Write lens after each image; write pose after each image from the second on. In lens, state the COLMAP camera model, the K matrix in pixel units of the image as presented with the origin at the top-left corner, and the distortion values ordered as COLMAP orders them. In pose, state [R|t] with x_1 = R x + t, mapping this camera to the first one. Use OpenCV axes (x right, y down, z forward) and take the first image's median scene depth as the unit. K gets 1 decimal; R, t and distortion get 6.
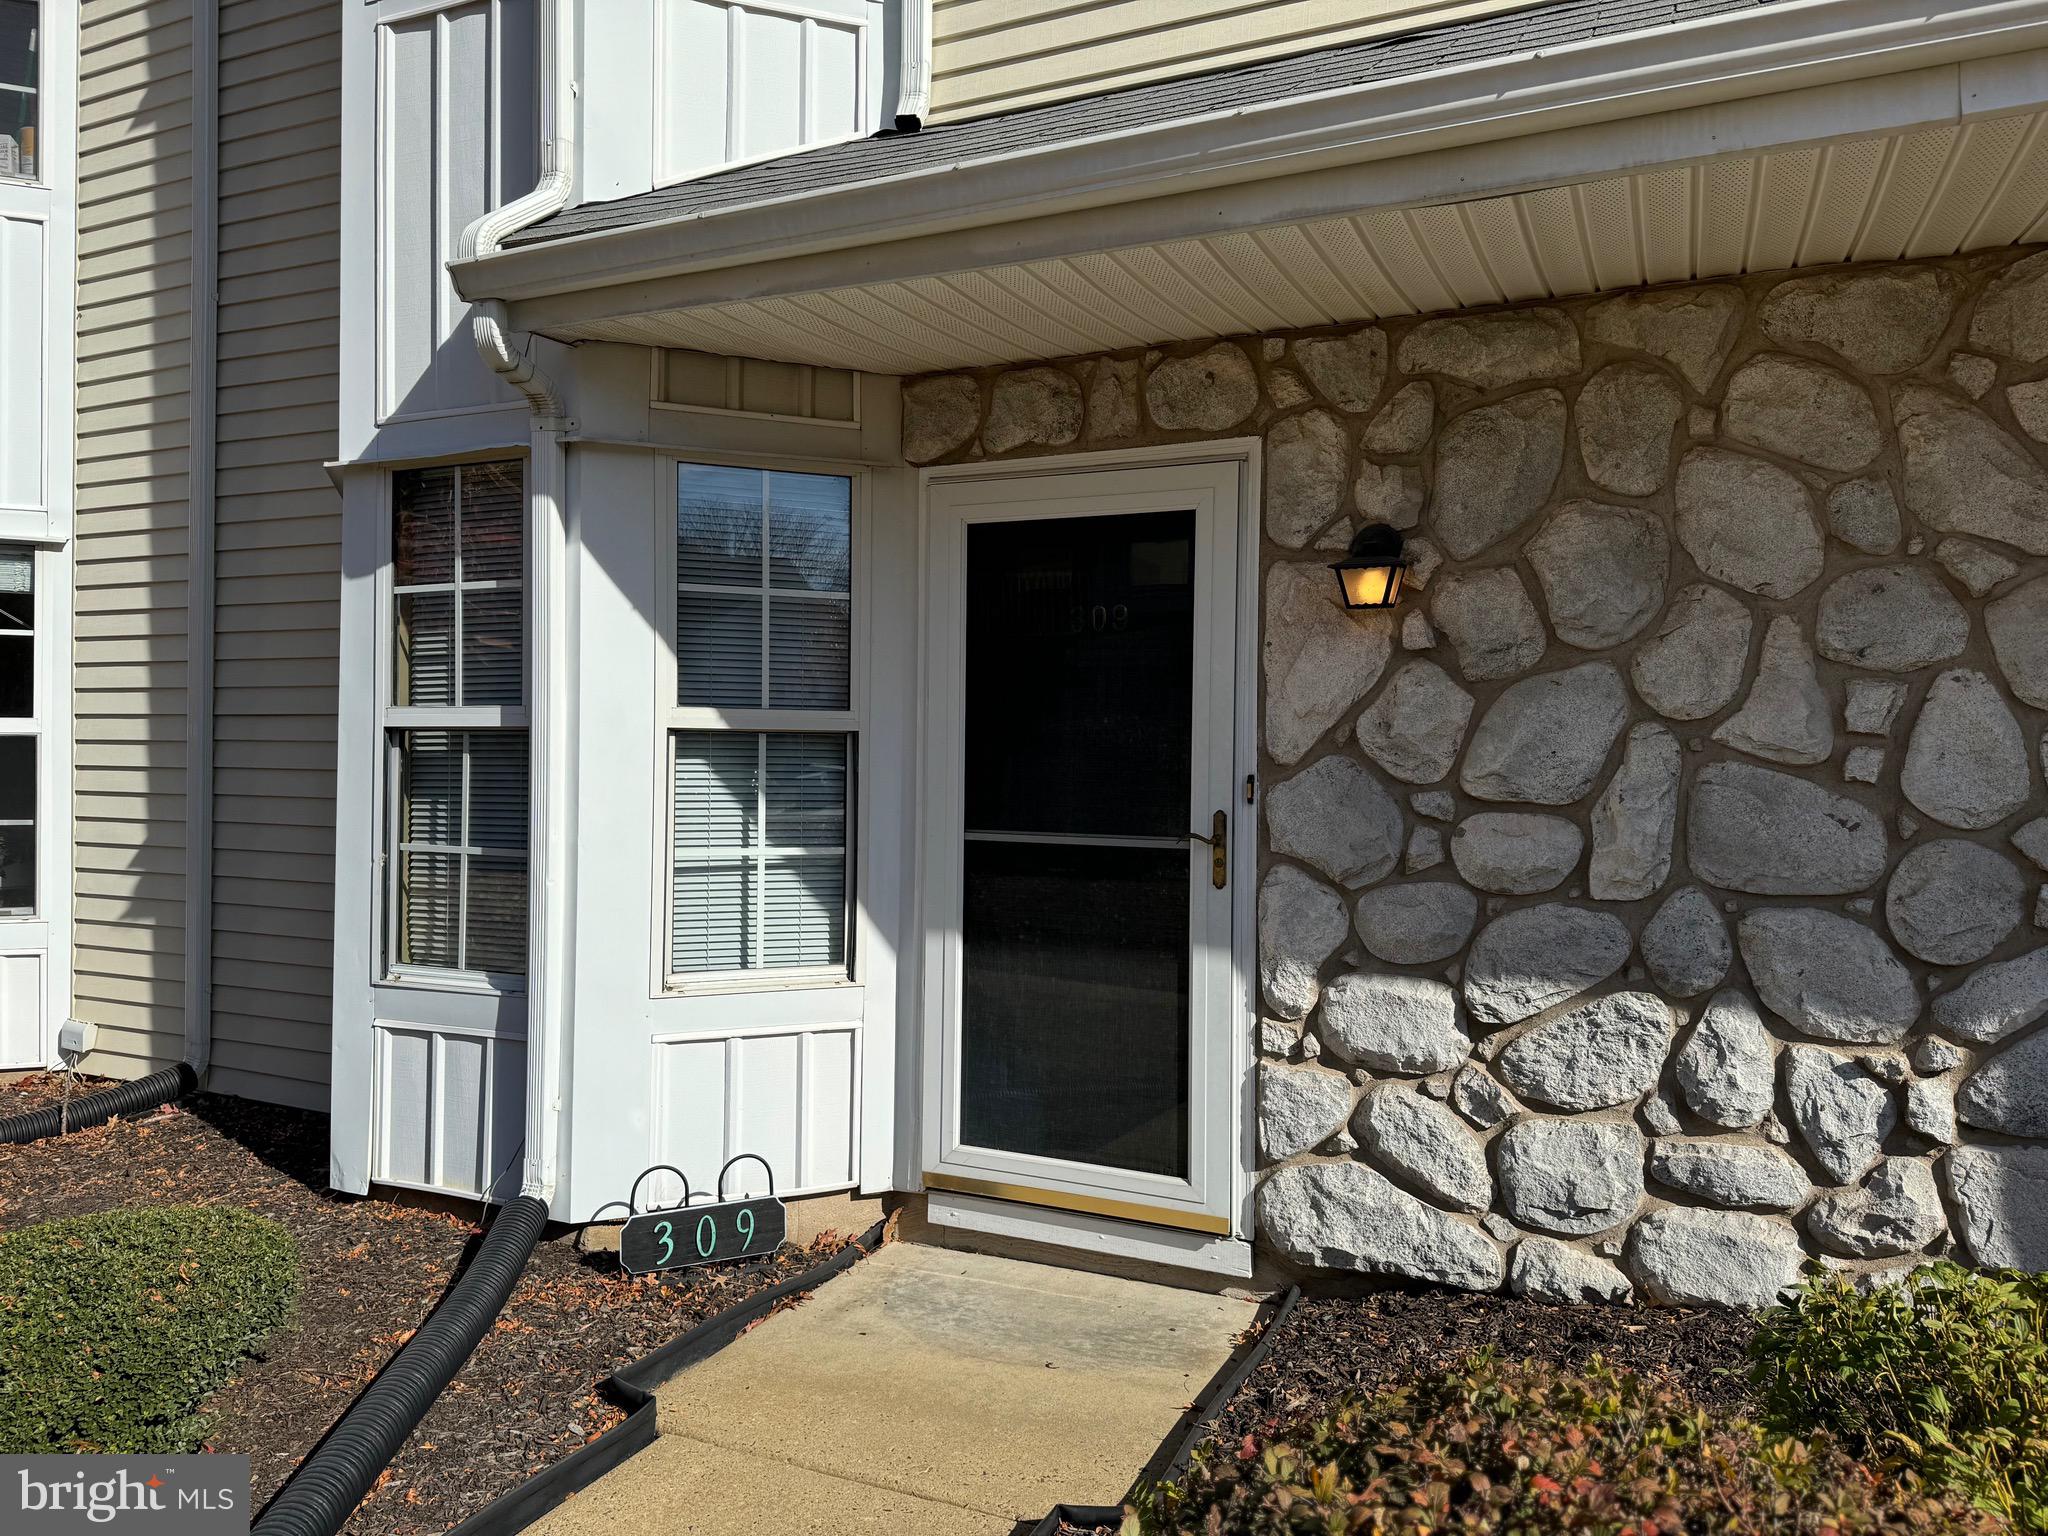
lens RADIAL K [[1449.8, 0, 1019.9], [0, 1449.8, 772.8], [0, 0, 1]] dist [0.075695, -0.095973]
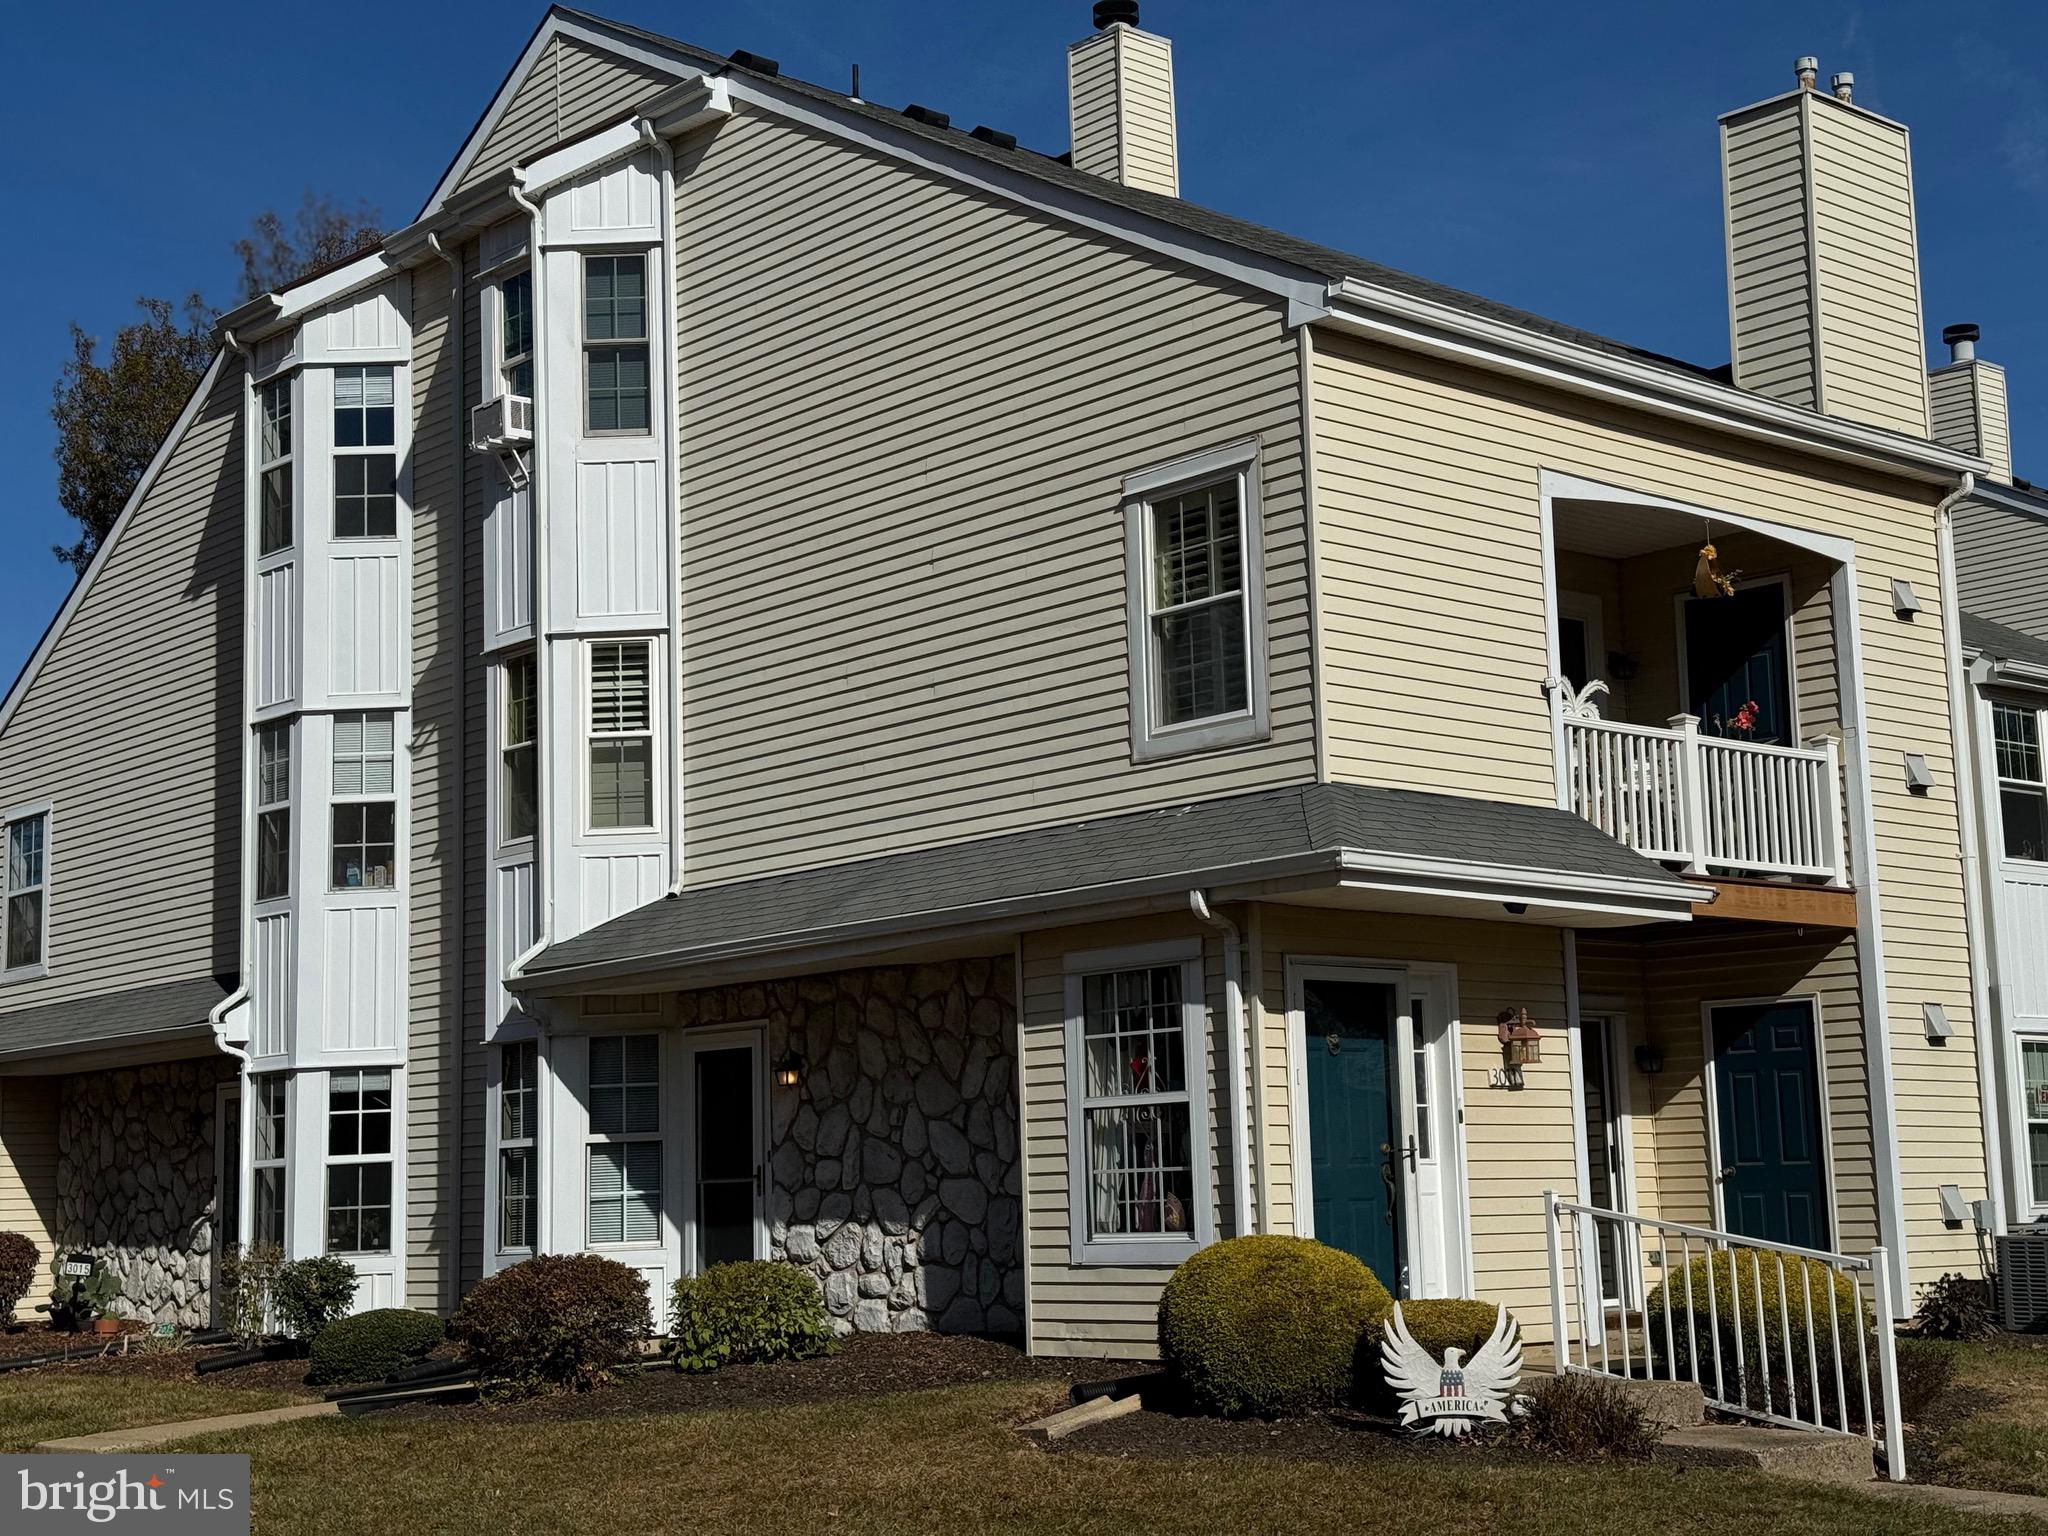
lens RADIAL K [[2852.2, 0, 1031.0], [0, 2852.2, 764.8], [0, 0, 1]] dist [0.139047, 0.018054]
pose [[0.916029, -0.095617, -0.389548, 2.695860], [0.033275, 0.985939, -0.163759, 0.178238], [0.399728, 0.137046, 0.906331, -3.599665]]
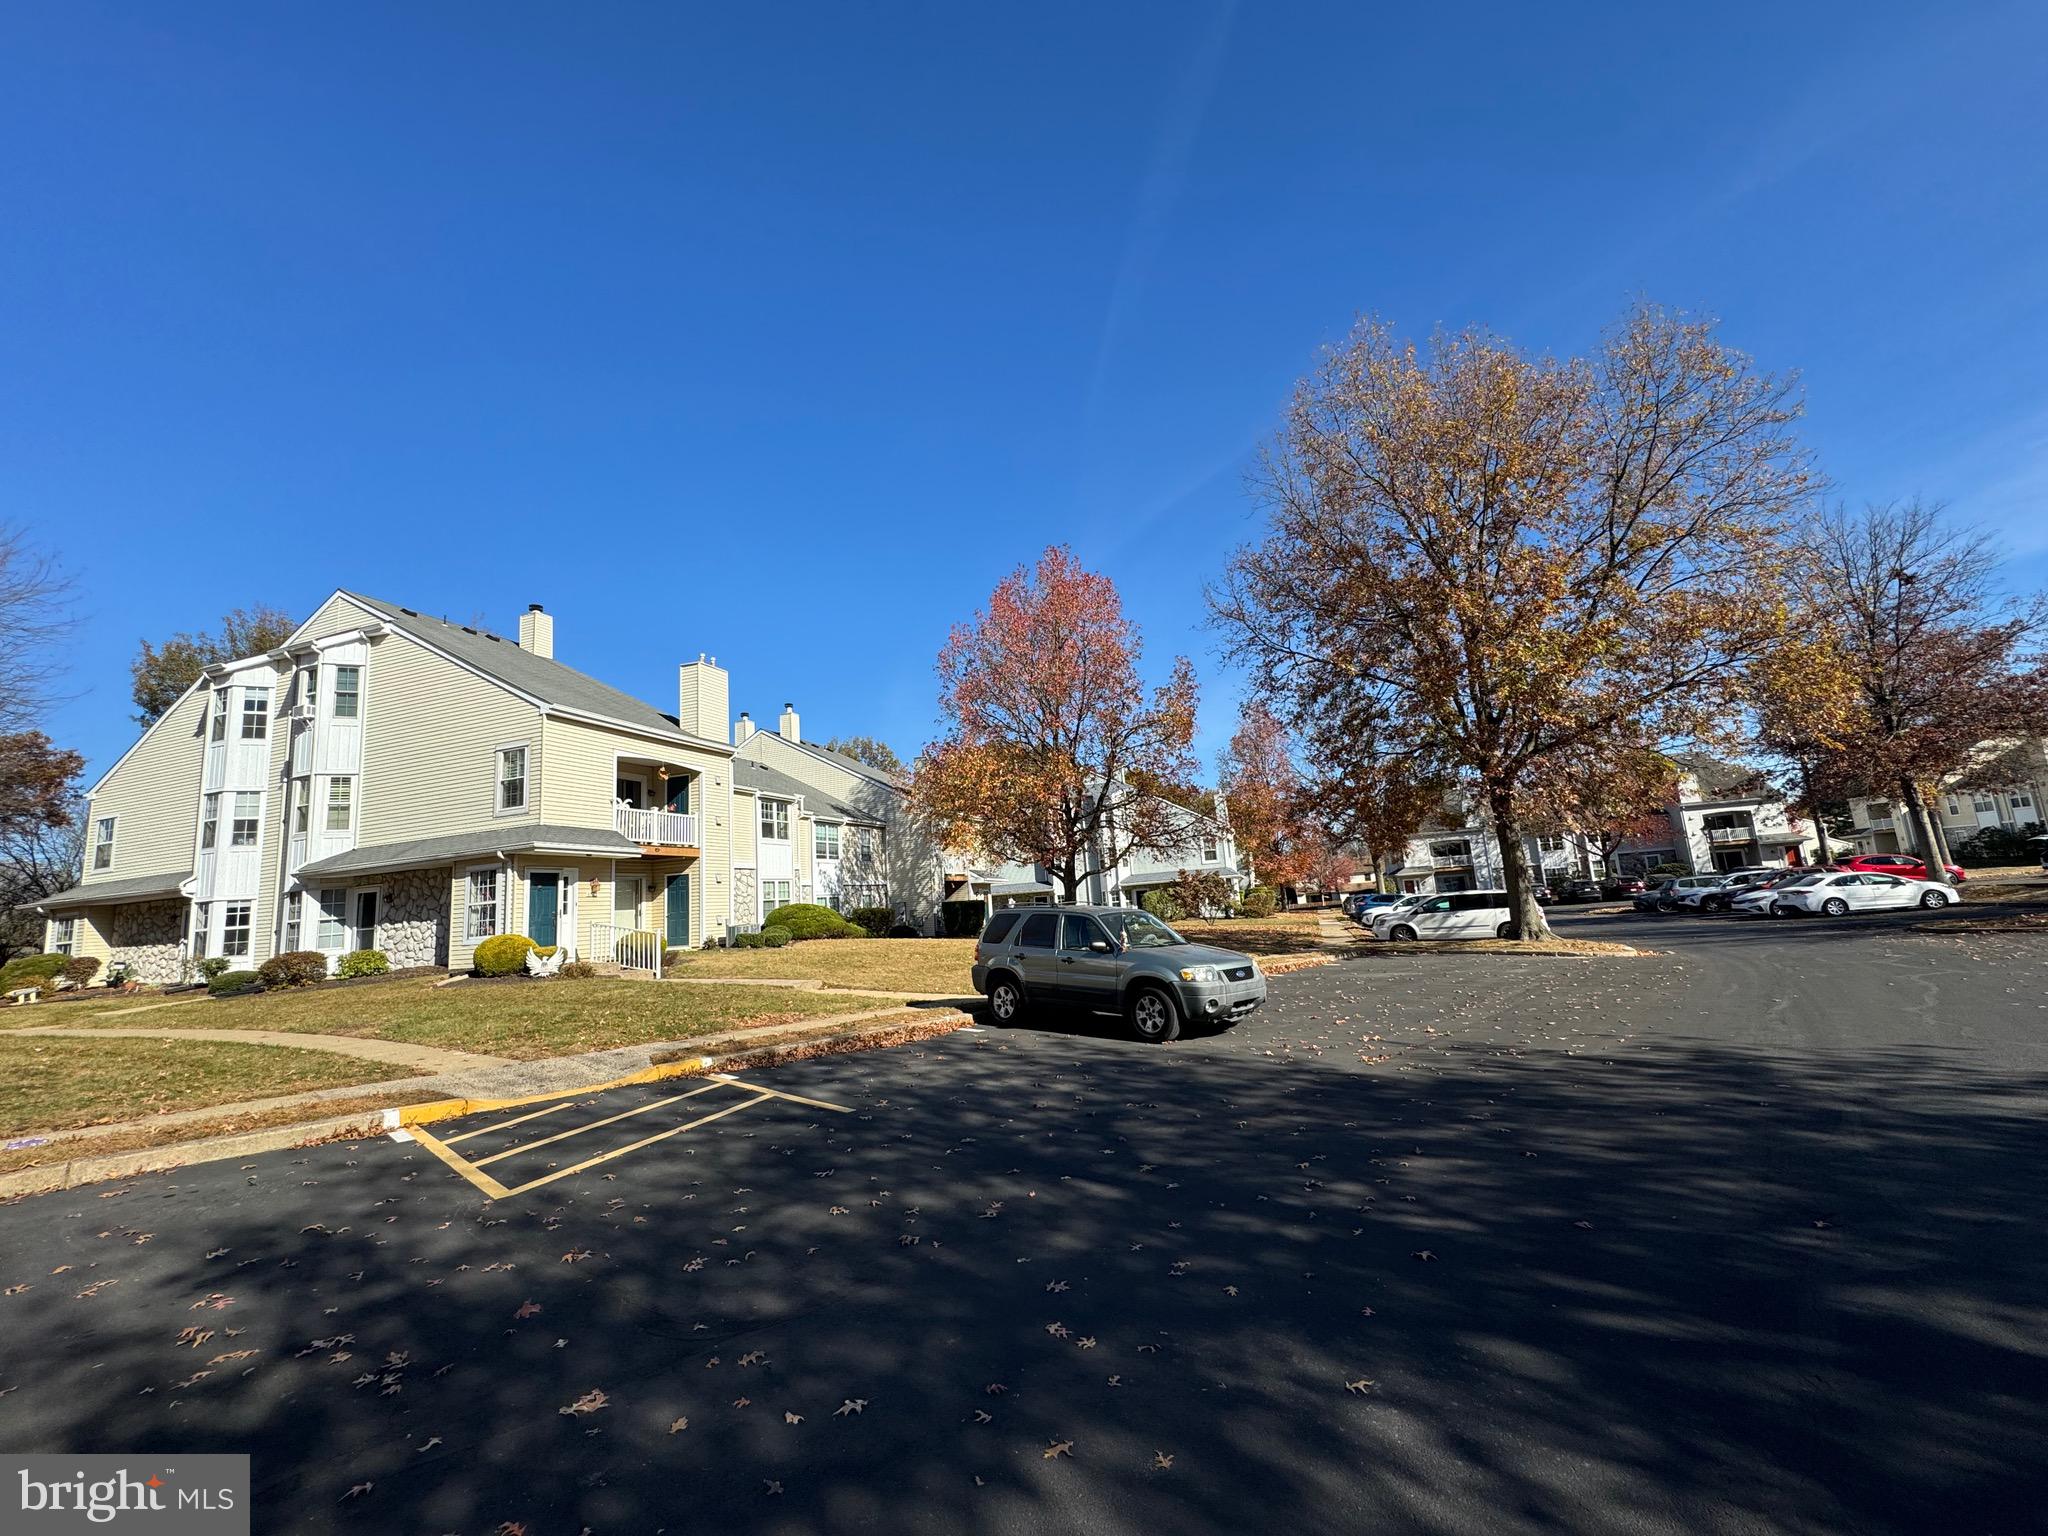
lens RADIAL K [[813.0, 0, 1024.0], [0, 813.0, 768.0], [0, 0, 1]] dist [-0.013048, 0.004326]
pose [[0.991600, -0.063245, 0.112823, 3.841769], [0.082306, 0.981437, -0.173228, 0.289595], [-0.099772, 0.181059, 0.978398, -4.800881]]
